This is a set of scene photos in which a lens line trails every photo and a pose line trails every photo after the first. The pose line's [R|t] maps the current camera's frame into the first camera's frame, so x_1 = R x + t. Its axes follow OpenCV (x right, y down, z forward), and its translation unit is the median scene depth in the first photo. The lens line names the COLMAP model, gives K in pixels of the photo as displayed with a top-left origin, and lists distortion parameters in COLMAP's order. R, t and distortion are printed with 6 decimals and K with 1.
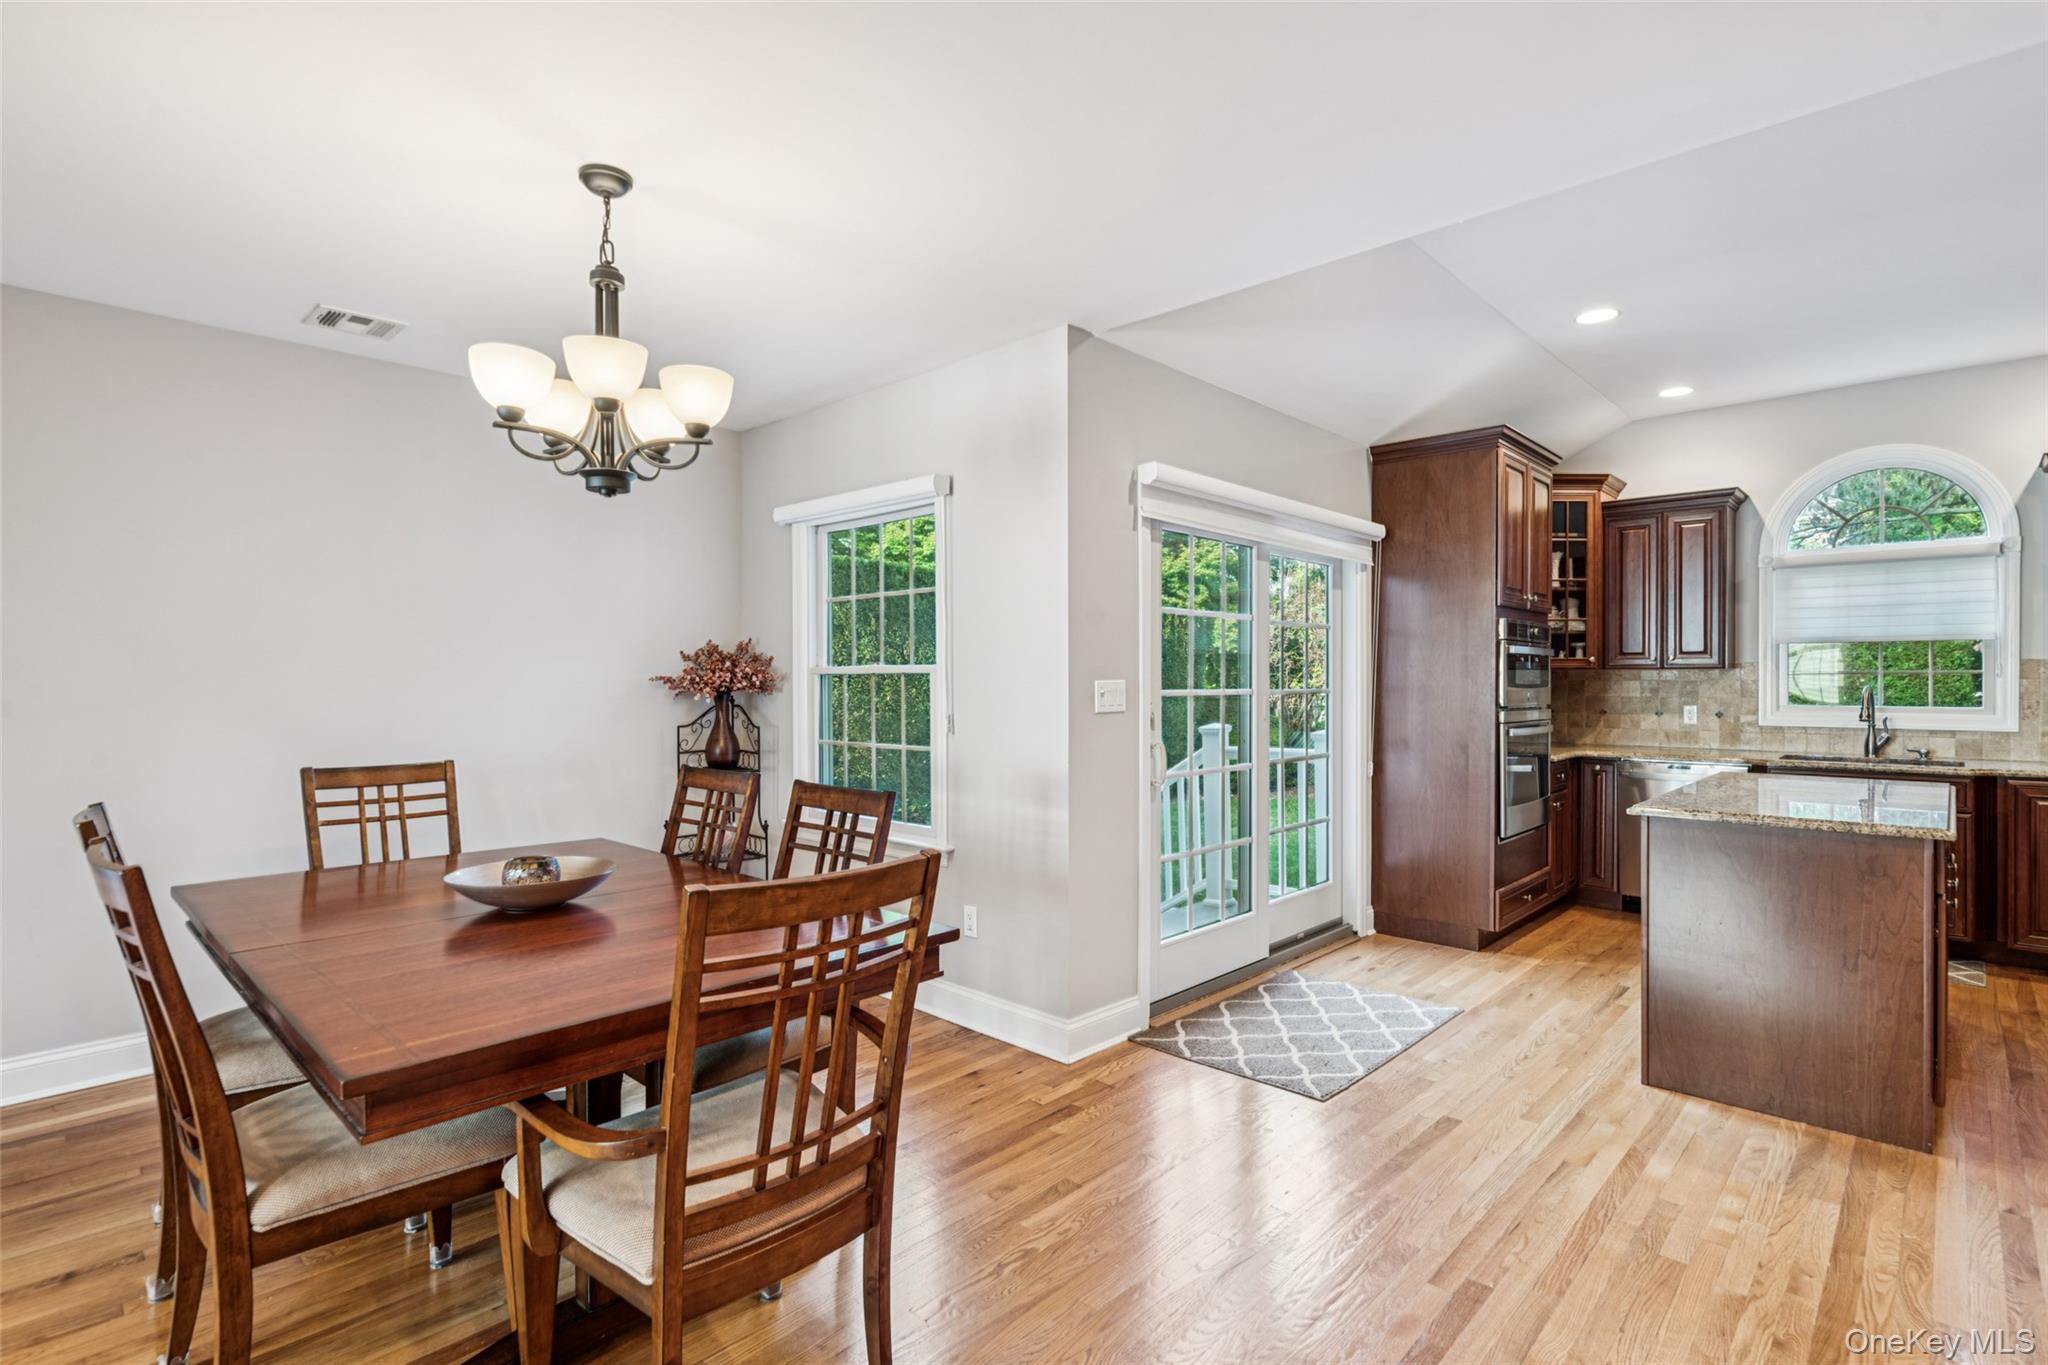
lens RADIAL K [[961.1, 0, 1045.1], [0, 961.1, 687.6], [0, 0, 1]] dist [-0.004638, 0.001245]
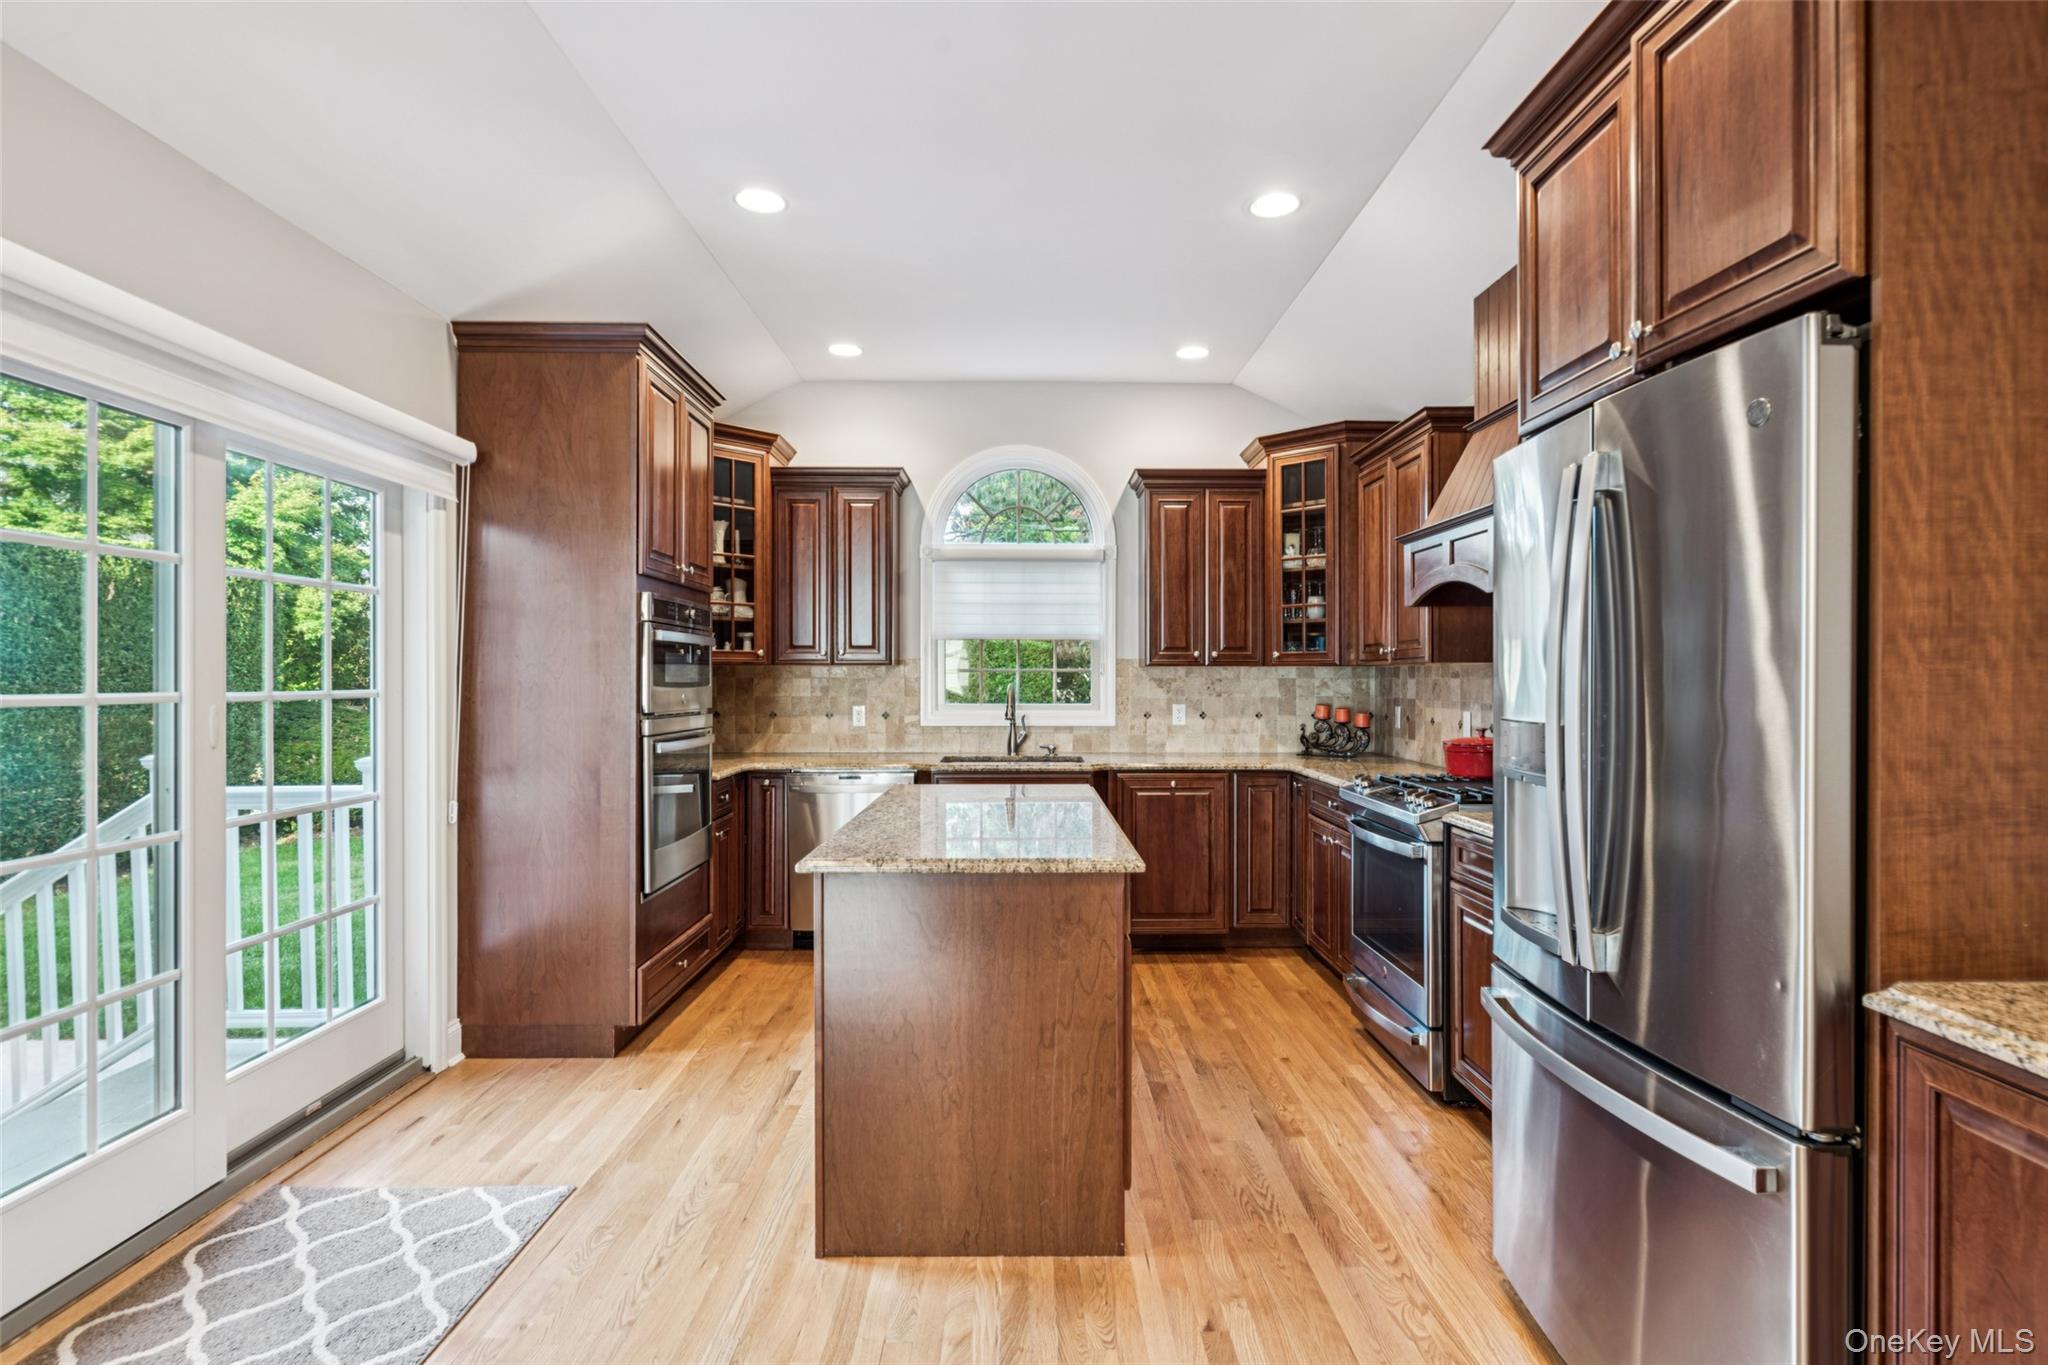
lens RADIAL K [[1026.2, 0, 1034.4], [0, 1026.2, 684.4], [0, 0, 1]] dist [-0.007073, -0.001764]
pose [[0.717736, -0.001892, 0.696312, 0.139201], [0.003120, 0.999995, -0.000499, -0.000596], [-0.696308, 0.002531, 0.717739, 0.225362]]
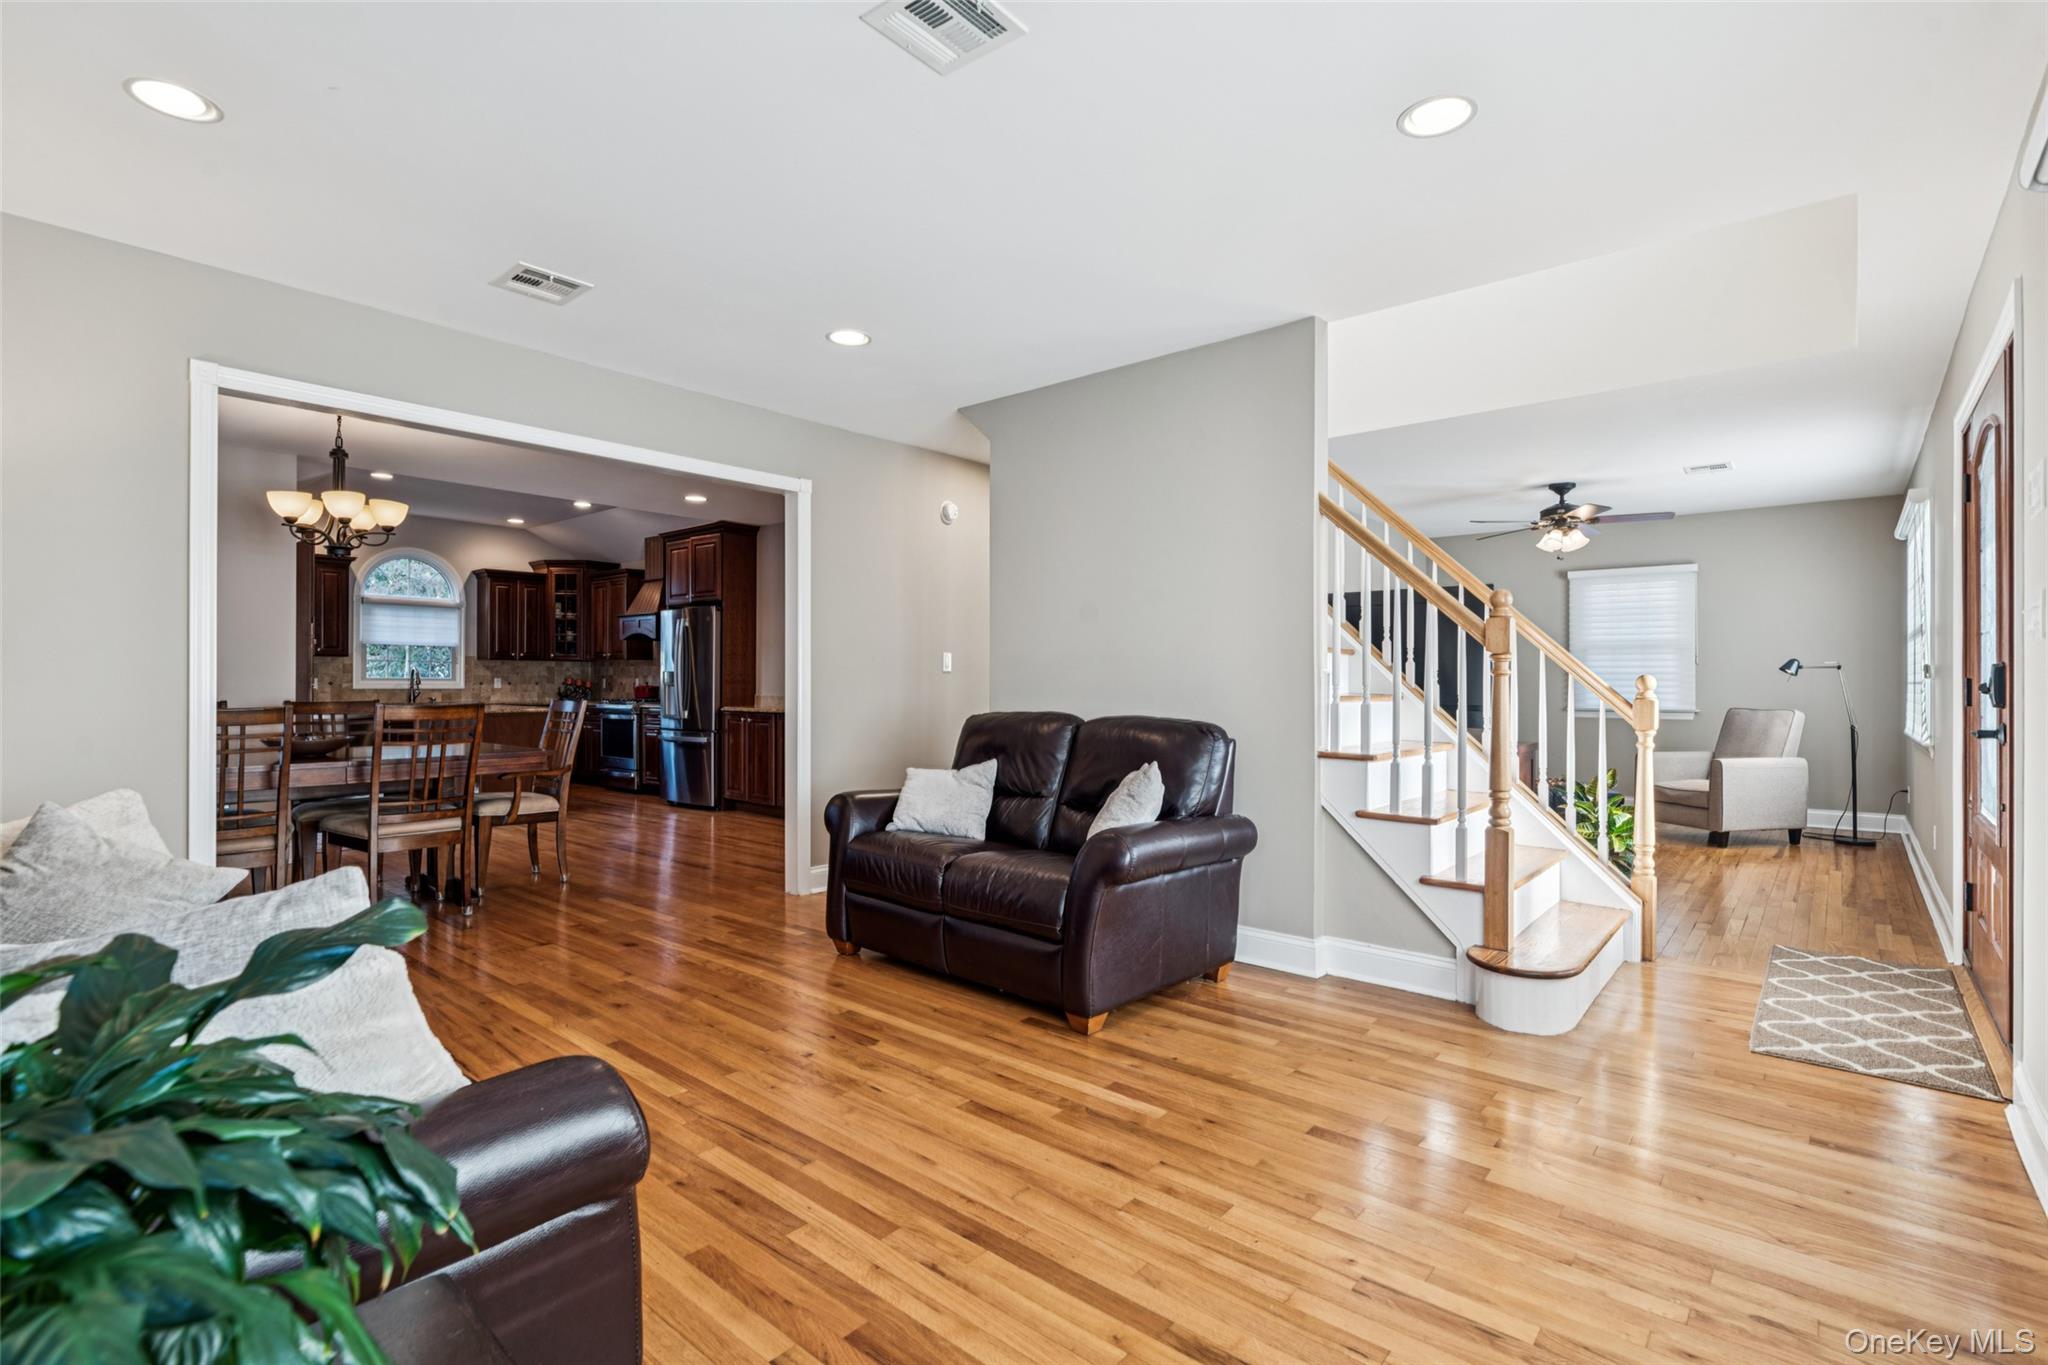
lens RADIAL K [[951.0, 0, 1029.6], [0, 951.0, 678.2], [0, 0, 1]] dist [0.003541, 0.000149]
pose [[-0.050796, 0.006753, 0.998686, -1.247653], [0.004900, 0.999967, -0.006513, 0.042372], [-0.998697, 0.004563, -0.050828, -0.200983]]
